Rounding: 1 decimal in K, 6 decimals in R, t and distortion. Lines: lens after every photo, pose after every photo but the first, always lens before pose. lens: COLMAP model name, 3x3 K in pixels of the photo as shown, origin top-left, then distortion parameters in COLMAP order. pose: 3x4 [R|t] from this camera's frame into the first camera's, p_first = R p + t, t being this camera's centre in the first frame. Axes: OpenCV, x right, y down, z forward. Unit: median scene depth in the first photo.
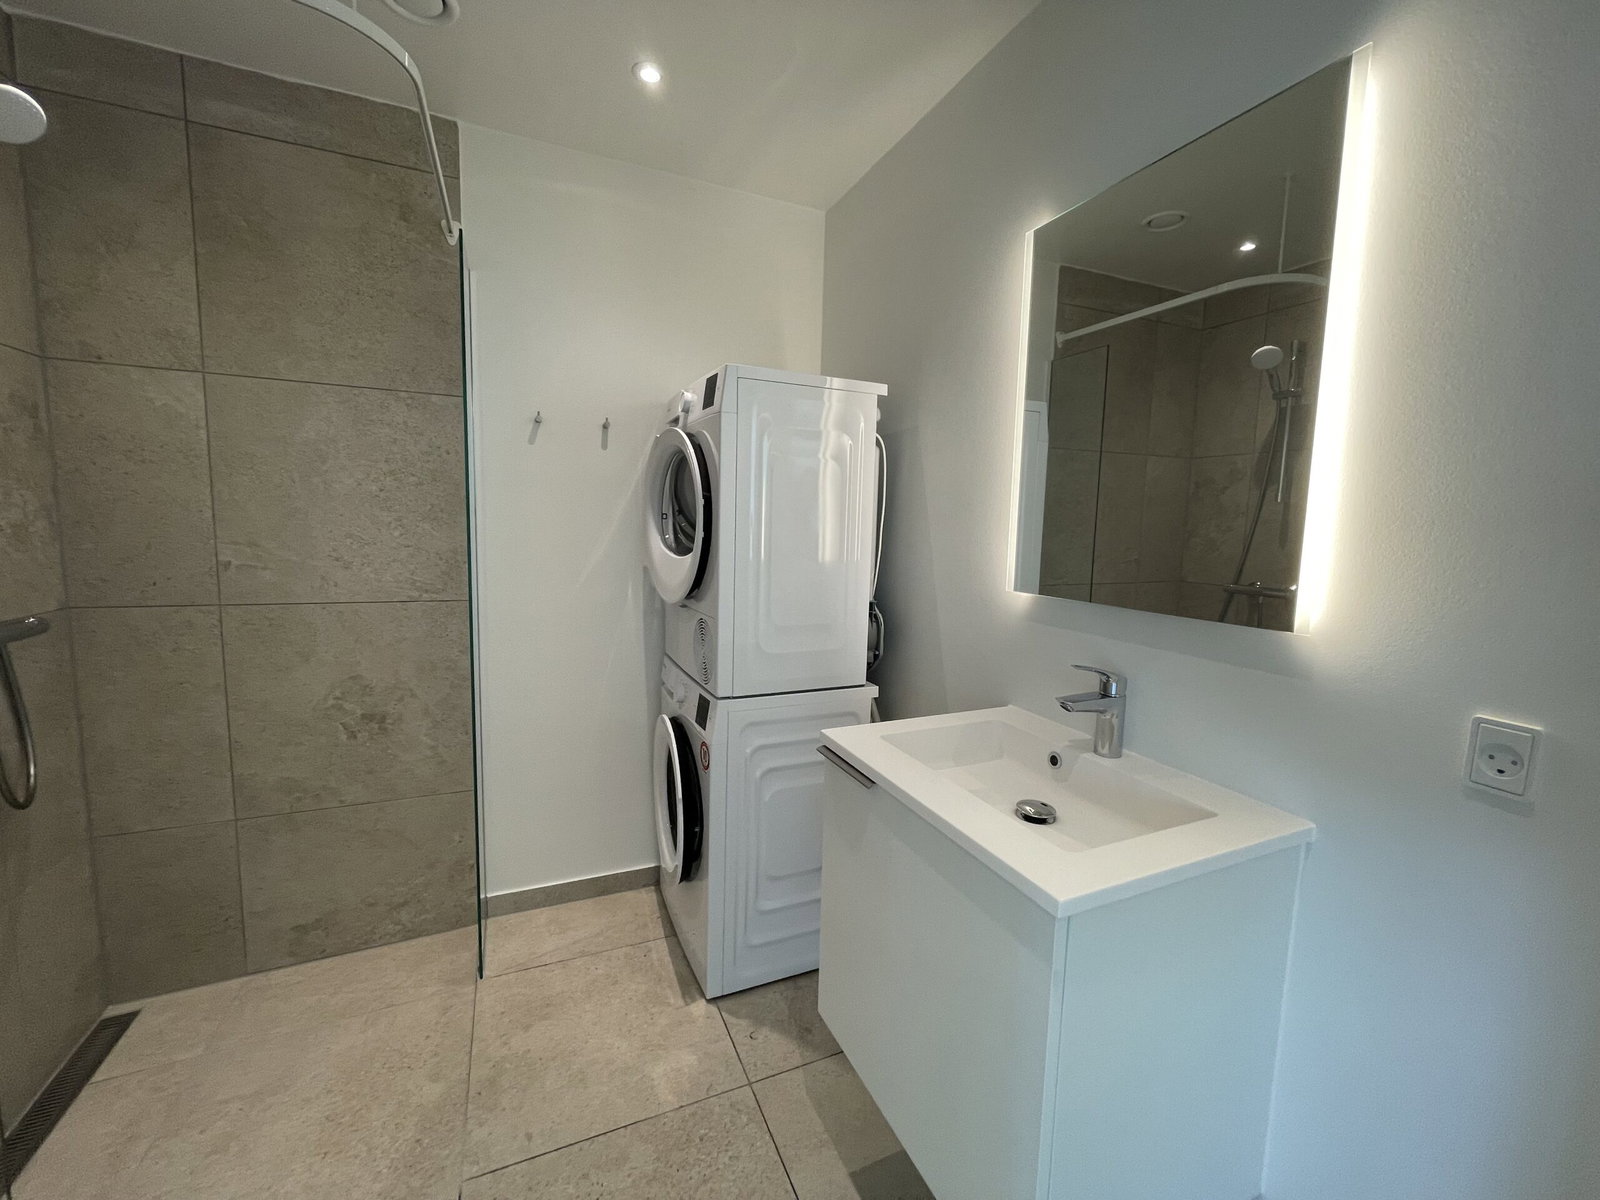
lens RADIAL K [[644.8, 0, 805.4], [0, 644.8, 591.7], [0, 0, 1]] dist [0.001272, 0.000741]
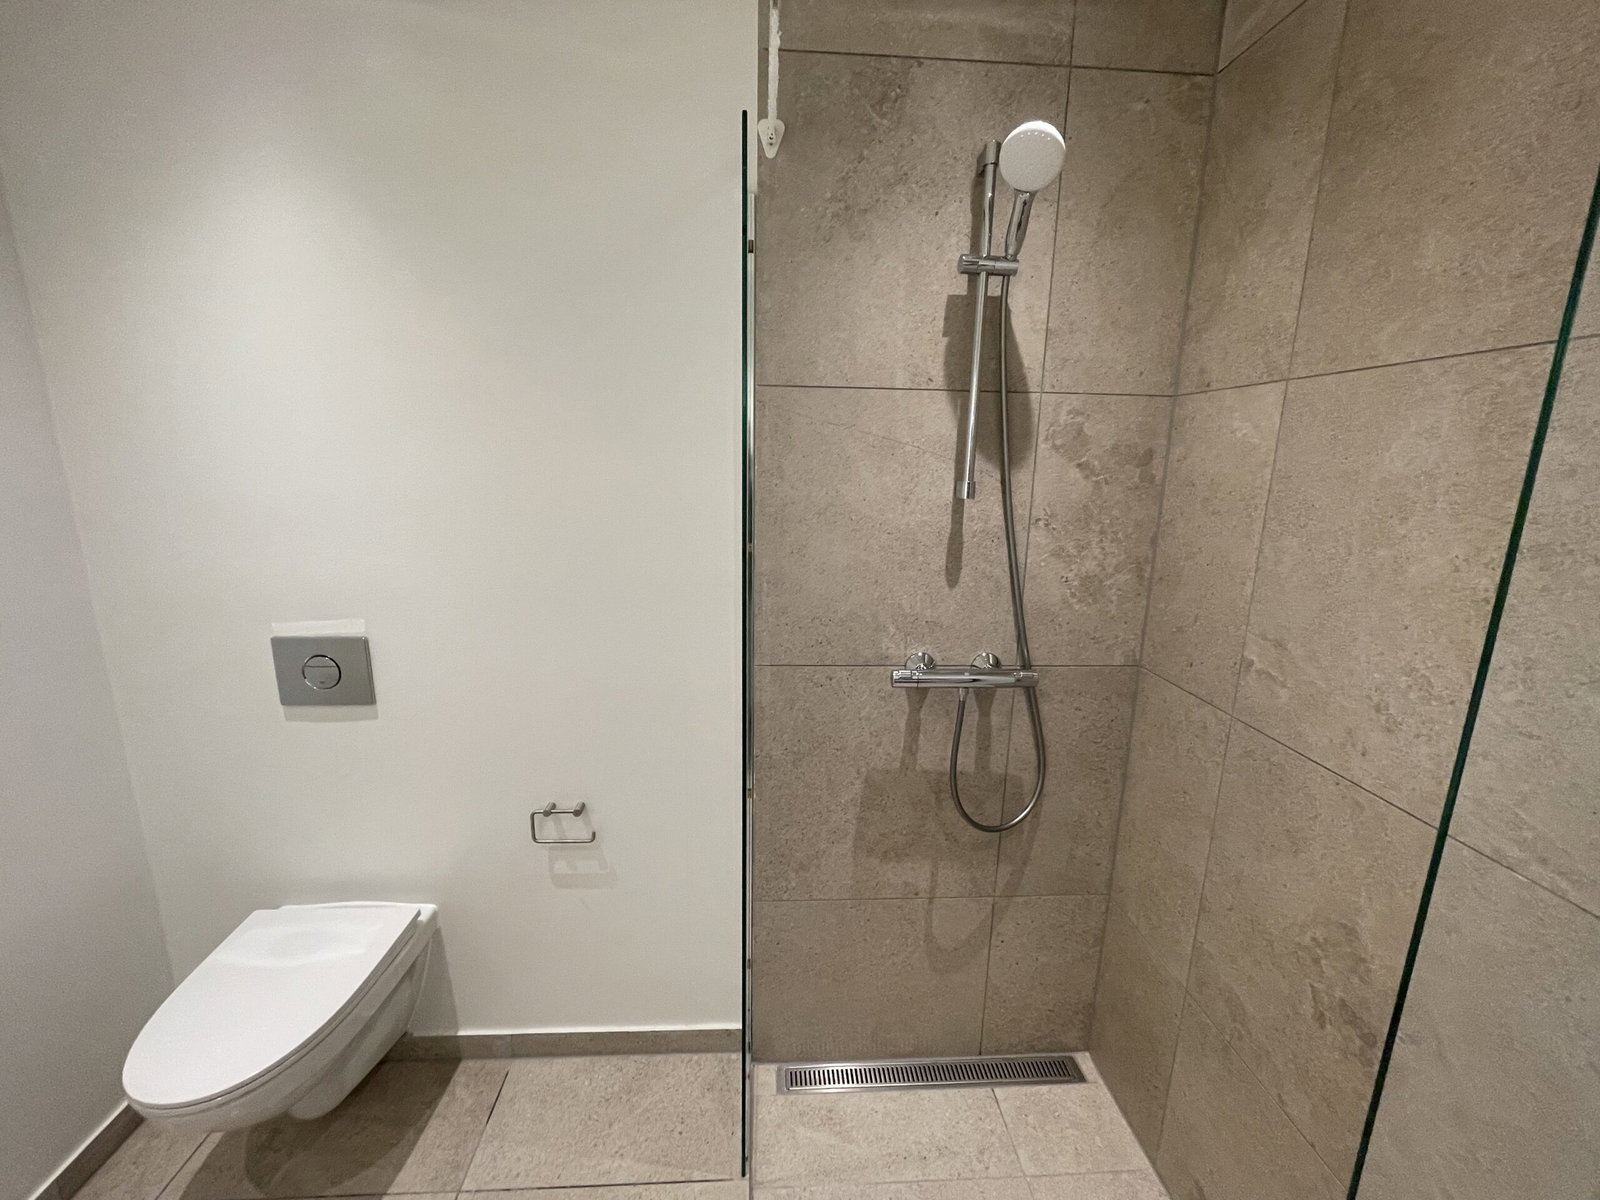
lens RADIAL K [[644.8, 0, 805.4], [0, 644.8, 591.7], [0, 0, 1]] dist [0.001272, 0.000741]
pose [[-0.361187, 0.157030, -0.919177, -0.117860], [-0.133259, 0.966910, 0.217548, -0.204231], [0.922923, 0.201063, -0.328309, 0.788145]]
